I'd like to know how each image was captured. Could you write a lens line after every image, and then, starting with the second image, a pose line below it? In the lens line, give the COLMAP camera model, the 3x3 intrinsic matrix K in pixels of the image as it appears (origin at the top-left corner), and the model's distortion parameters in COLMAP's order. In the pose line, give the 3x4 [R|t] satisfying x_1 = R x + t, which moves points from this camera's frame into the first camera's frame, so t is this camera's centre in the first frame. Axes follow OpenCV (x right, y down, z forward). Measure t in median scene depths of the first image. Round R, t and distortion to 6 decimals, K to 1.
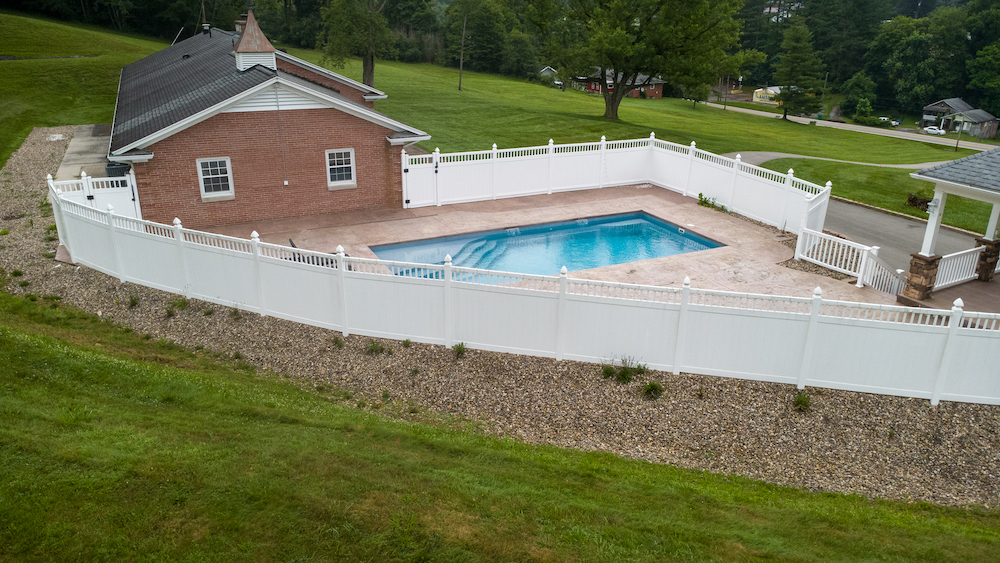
lens RADIAL K [[701.9, 0, 500.0], [0, 701.9, 281.5], [0, 0, 1]] dist [0.028087, -0.040760]
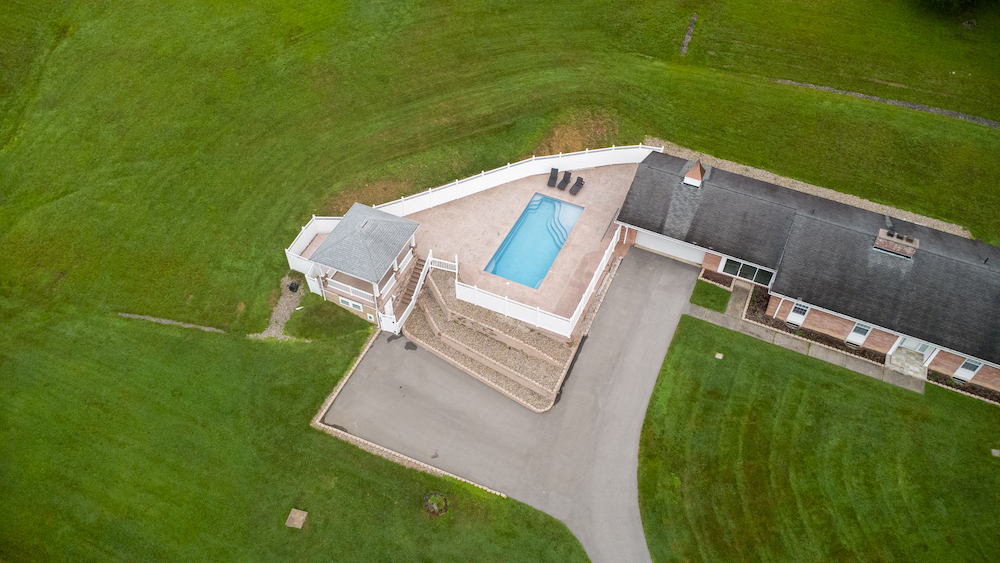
lens RADIAL K [[701.9, 0, 500.0], [0, 701.9, 281.5], [0, 0, 1]] dist [0.028087, -0.040760]
pose [[-0.776908, 0.447761, -0.442632, 1.338485], [-0.251706, 0.423515, 0.870218, -2.115017], [0.577111, 0.787493, -0.216328, 1.541566]]
